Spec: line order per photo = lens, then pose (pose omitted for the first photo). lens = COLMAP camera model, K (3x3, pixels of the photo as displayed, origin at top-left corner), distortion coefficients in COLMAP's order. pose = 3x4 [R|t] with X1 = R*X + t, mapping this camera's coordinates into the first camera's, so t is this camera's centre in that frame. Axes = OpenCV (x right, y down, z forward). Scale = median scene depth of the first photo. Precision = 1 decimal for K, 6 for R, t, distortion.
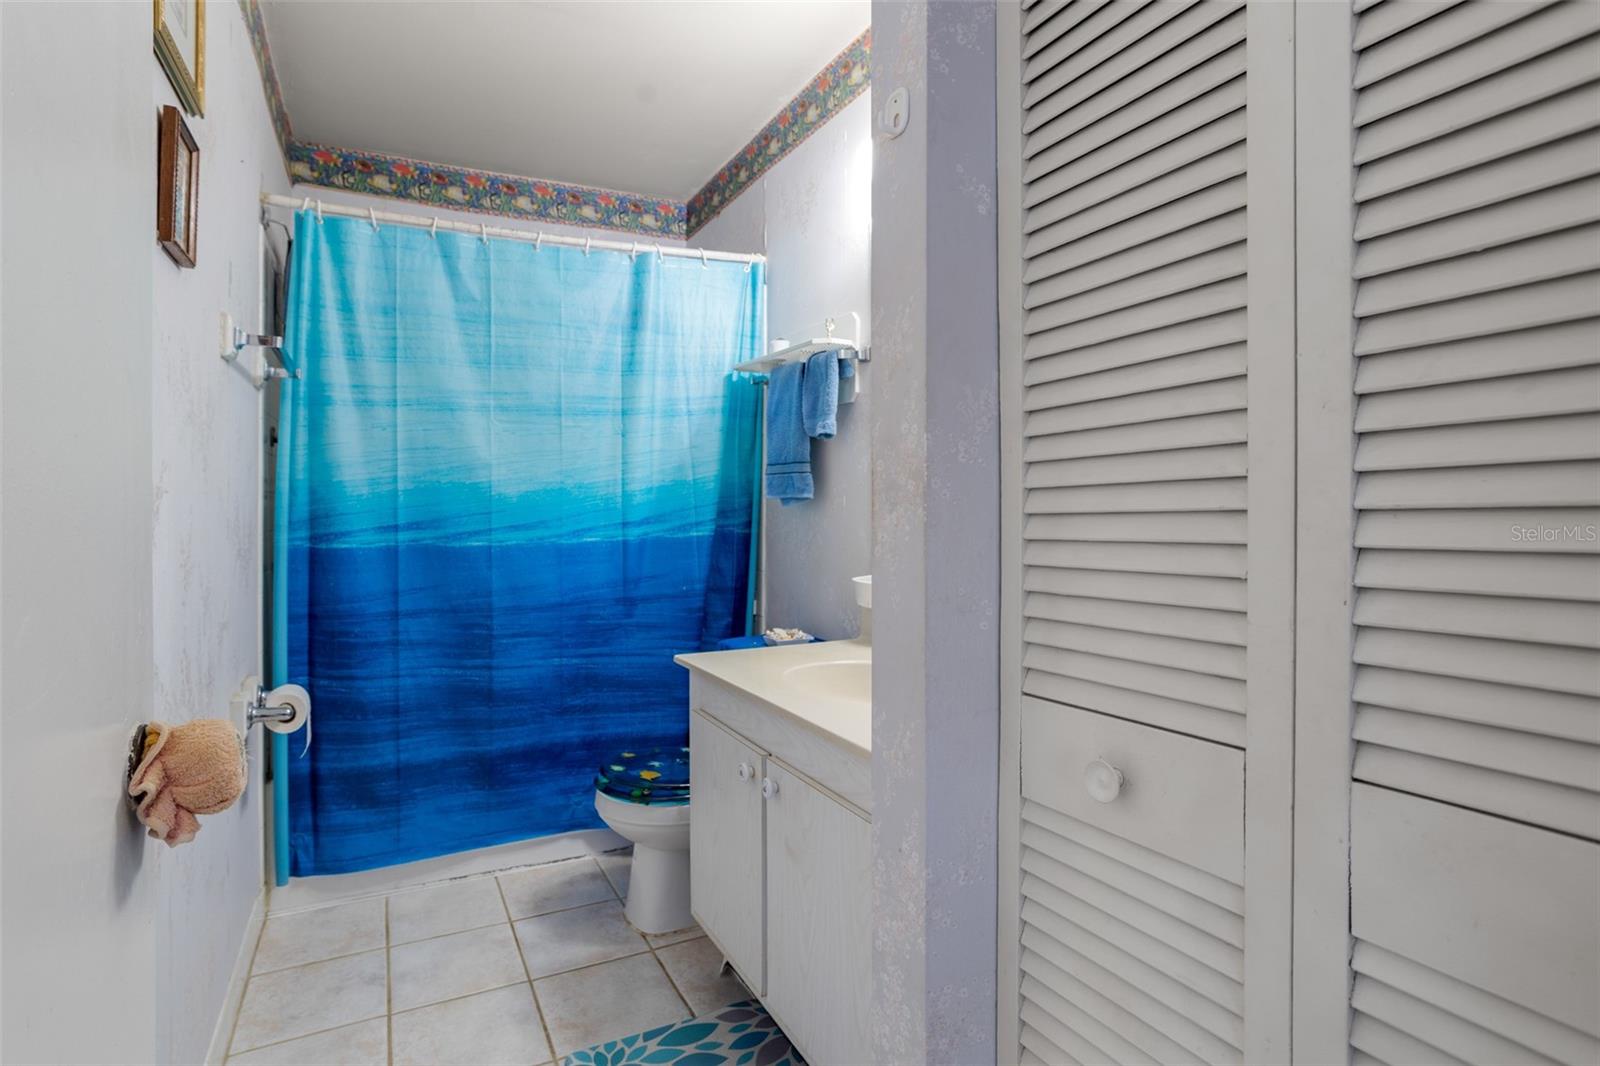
lens RADIAL K [[808.7, 0, 799.2], [0, 808.7, 533.3], [0, 0, 1]] dist [0.000016, 0.000011]
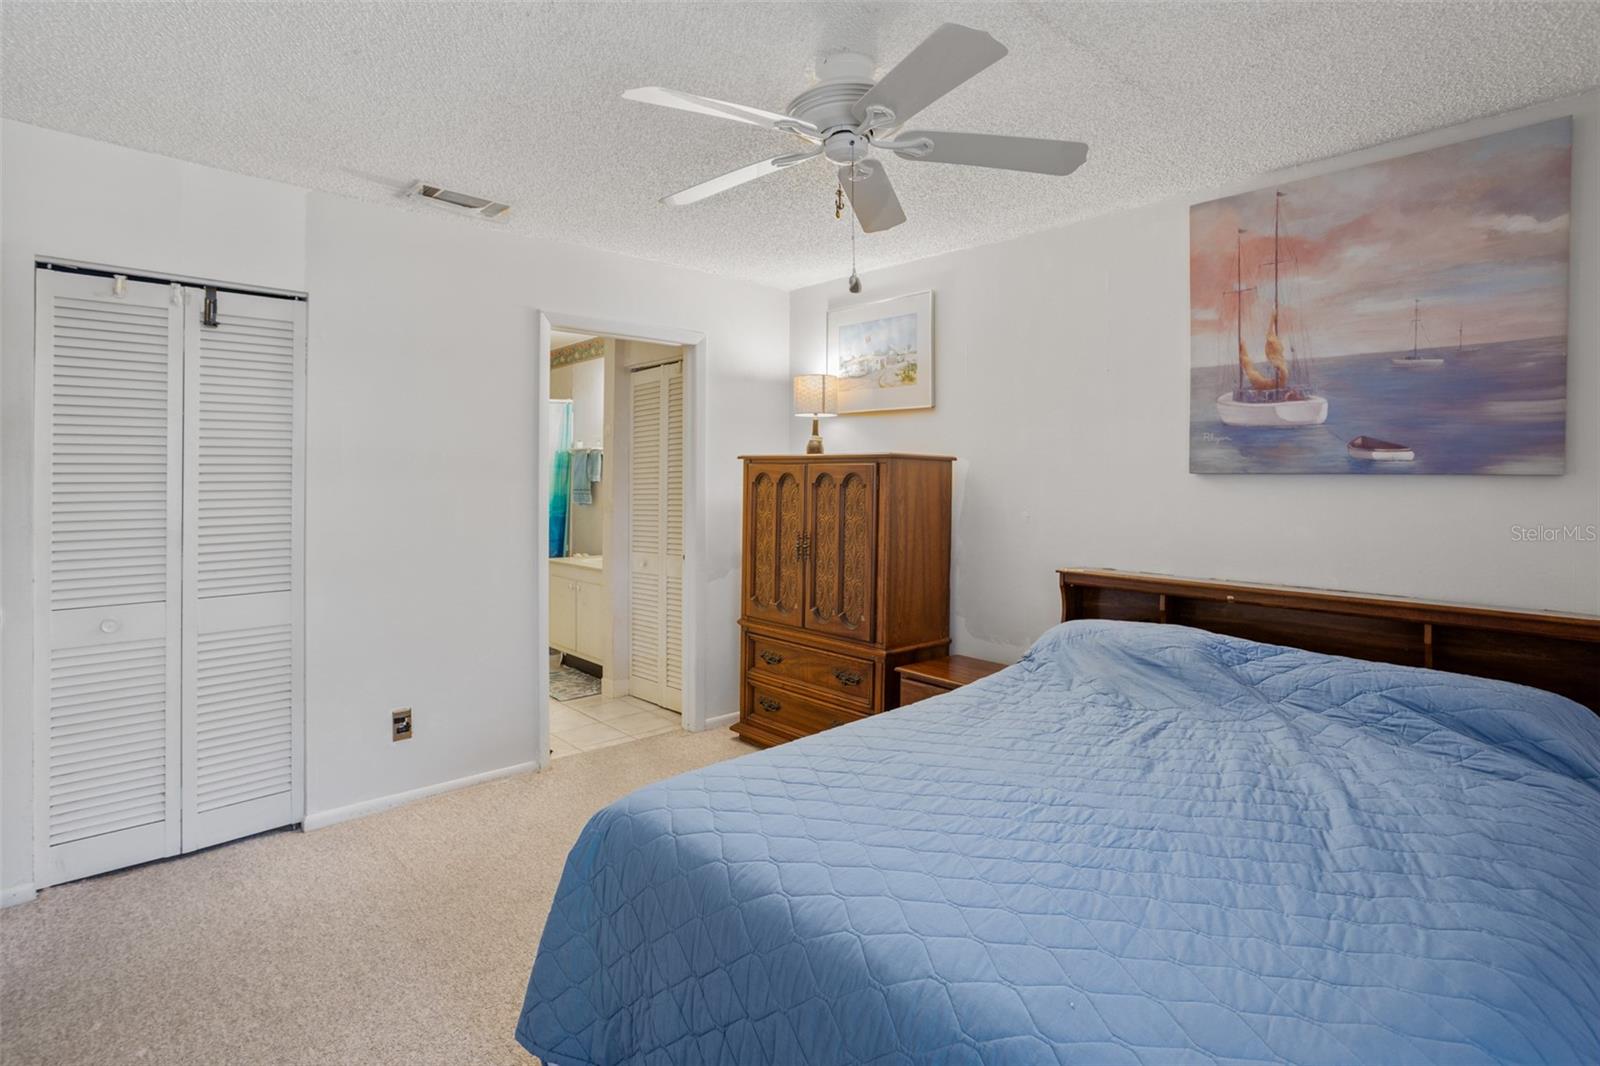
lens RADIAL K [[808.7, 0, 799.2], [0, 808.7, 524.4], [0, 0, 1]] dist [0.000016, 0.000011]
pose [[0.968080, 0.006471, 0.250556, 0.010592], [-0.010082, 0.999863, 0.013132, -0.016663], [-0.250437, -0.015239, 0.968013, -1.573949]]
